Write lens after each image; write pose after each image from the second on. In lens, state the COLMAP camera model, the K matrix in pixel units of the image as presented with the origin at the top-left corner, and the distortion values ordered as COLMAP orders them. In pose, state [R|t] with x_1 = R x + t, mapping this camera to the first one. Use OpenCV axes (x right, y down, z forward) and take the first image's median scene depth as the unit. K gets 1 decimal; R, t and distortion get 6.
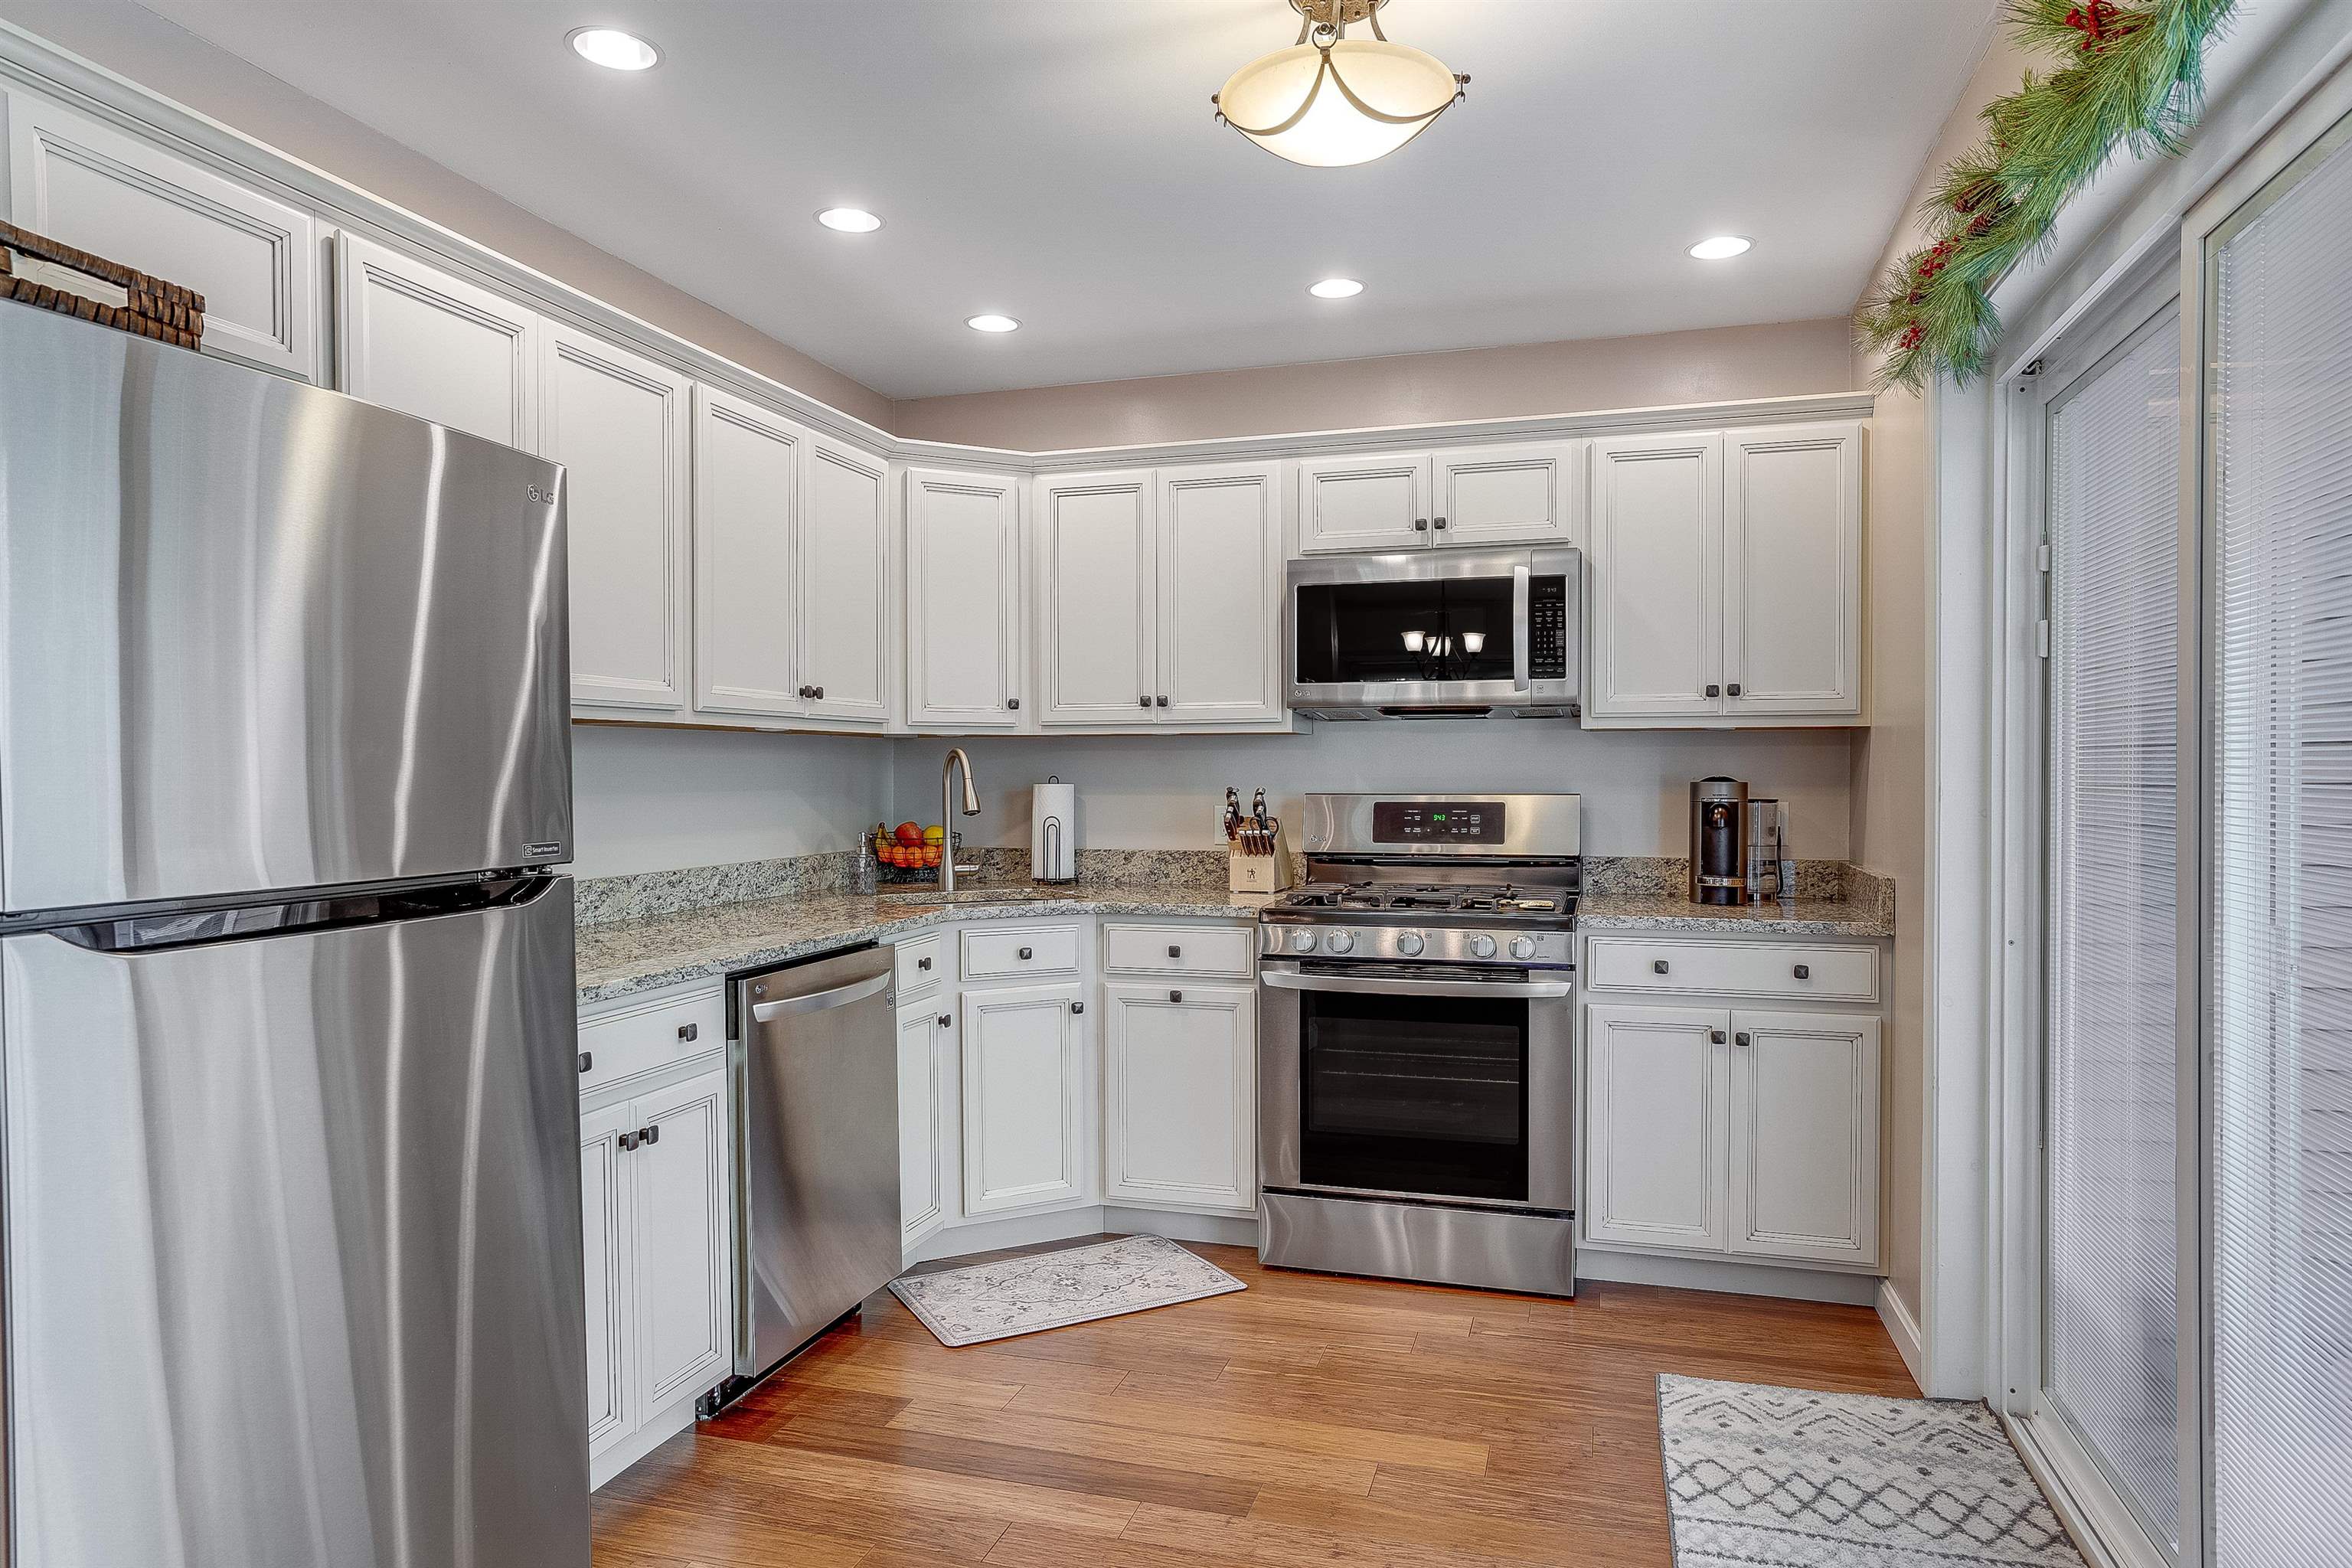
lens RADIAL K [[1419.9, 0, 1176.9], [0, 1419.9, 788.1], [0, 0, 1]] dist [-0.006112, -0.001287]
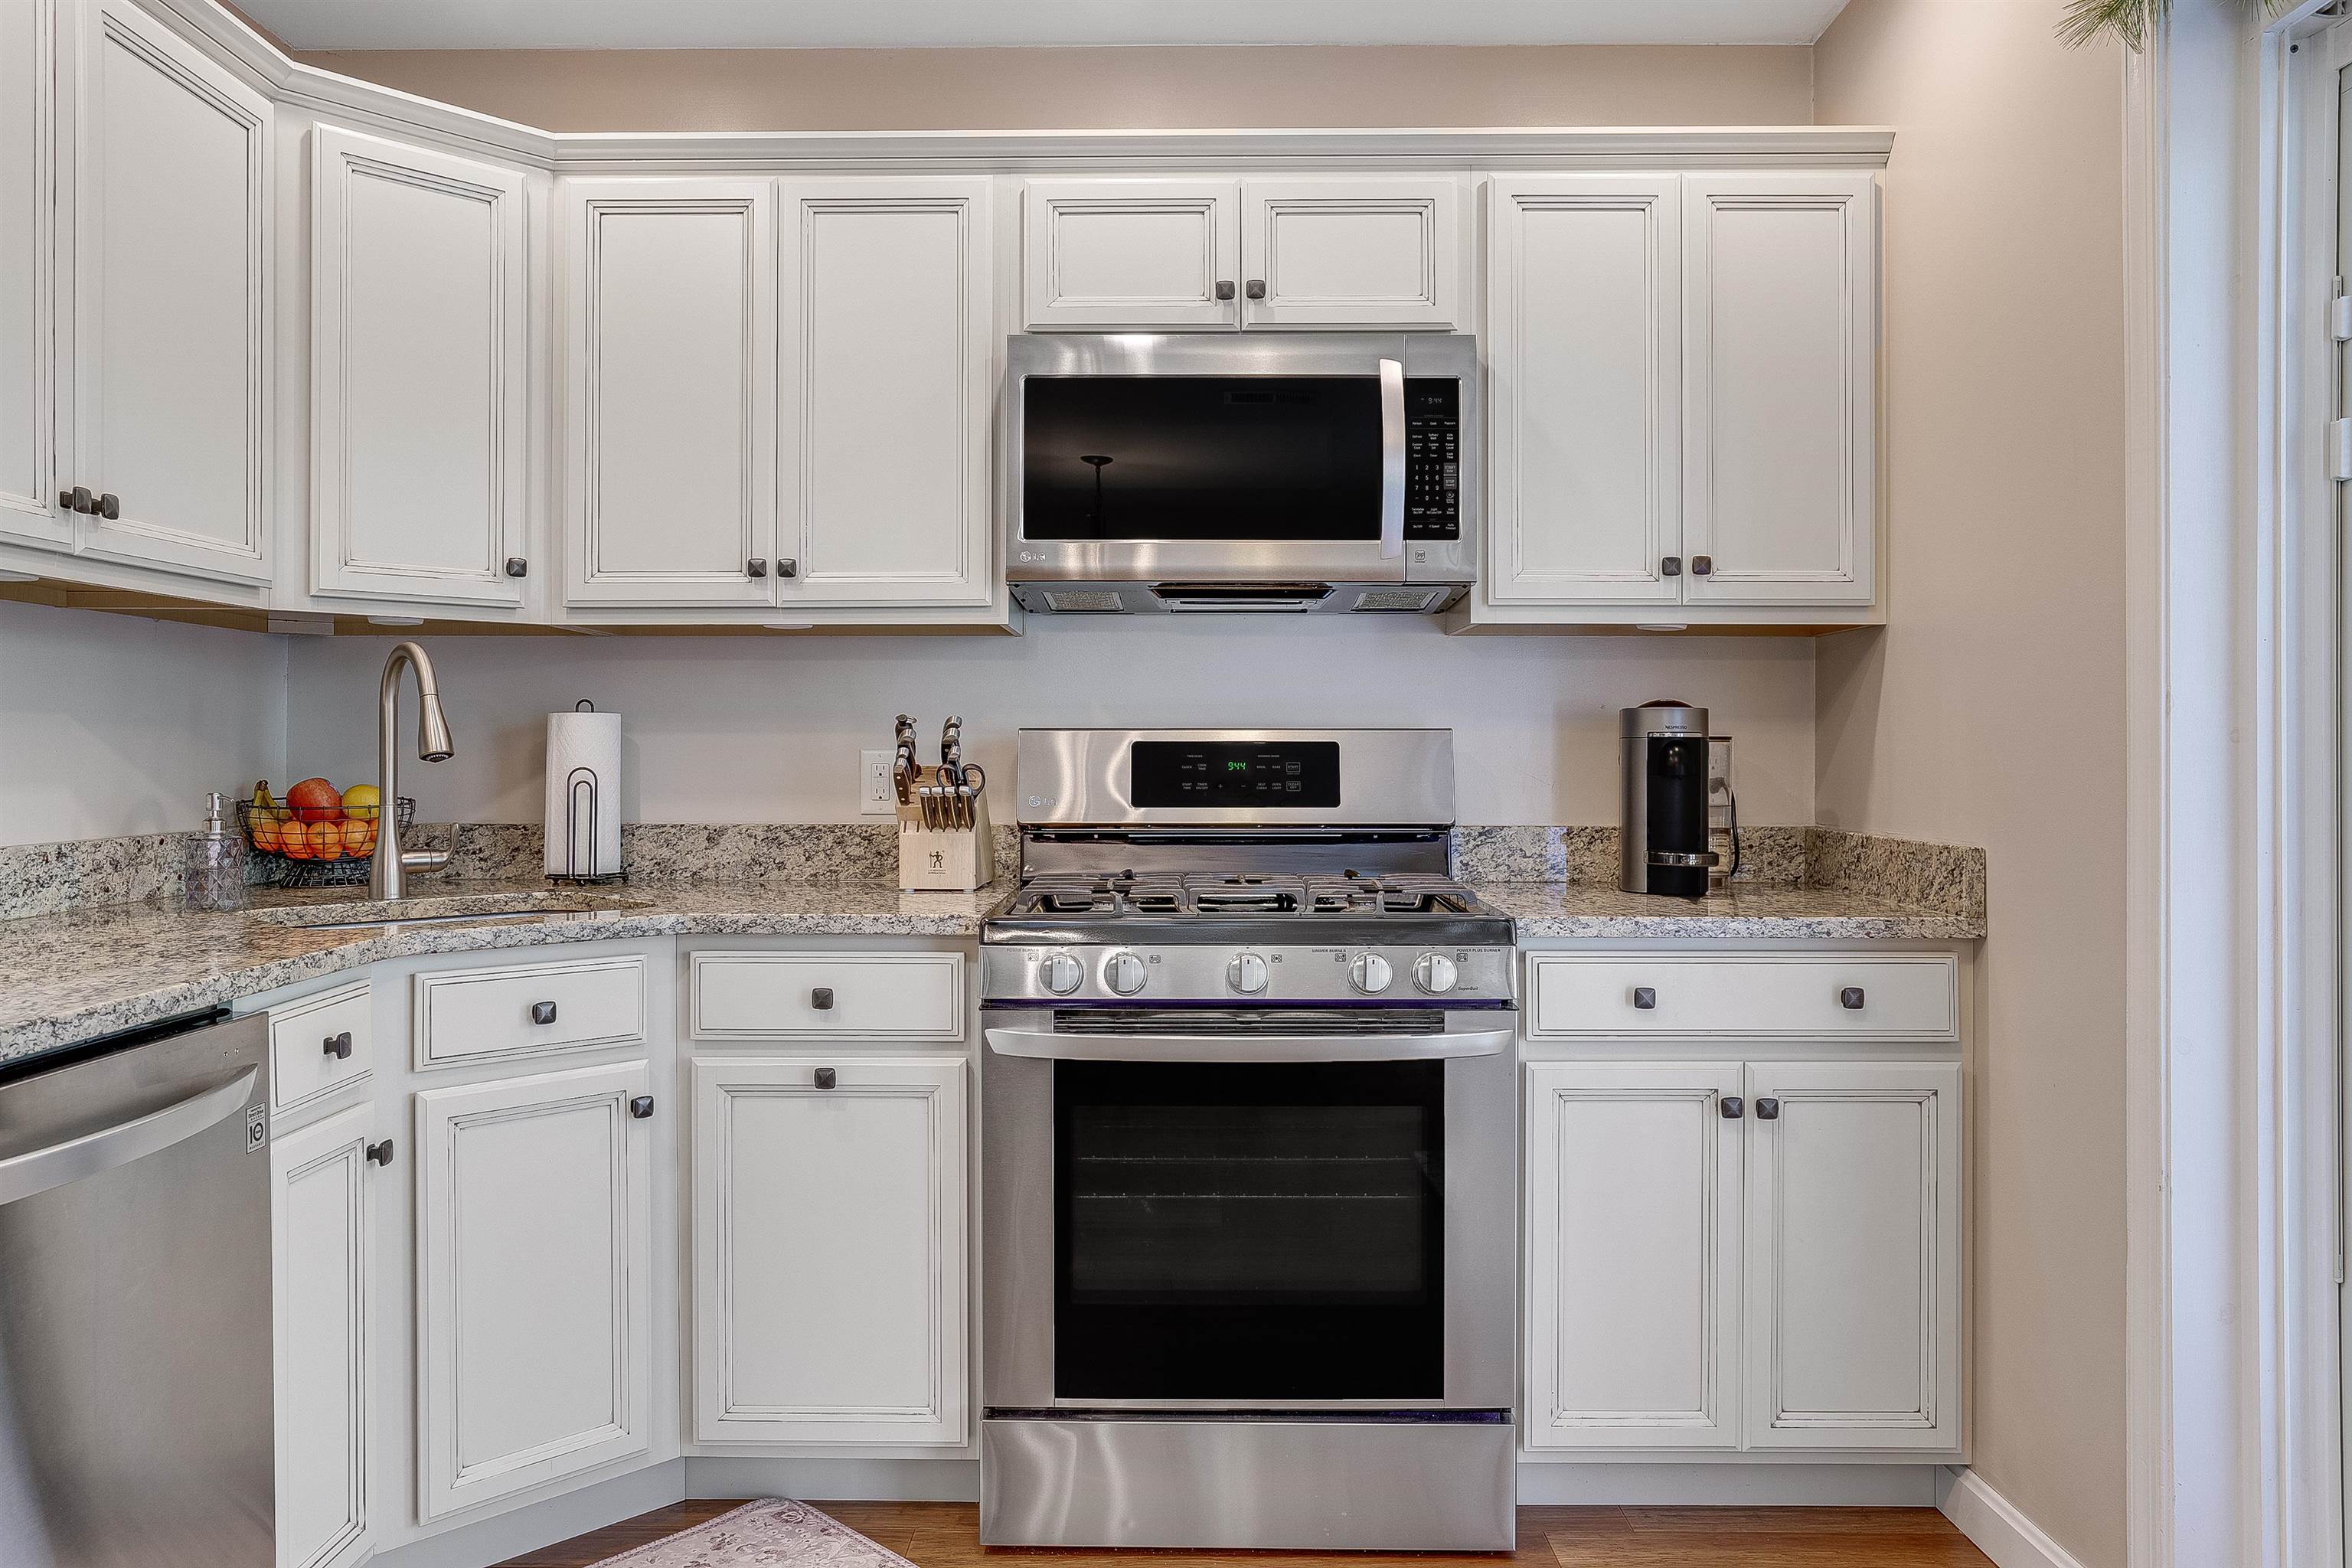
lens RADIAL K [[1641.8, 0, 1164.7], [0, 1641.8, 738.7], [0, 0, 1]] dist [-0.022065, 0.022565]
pose [[0.960682, 0.004731, 0.277612, -0.052348], [-0.000056, 0.999858, -0.016845, 0.022462], [-0.277652, 0.016167, 0.960546, 0.331624]]
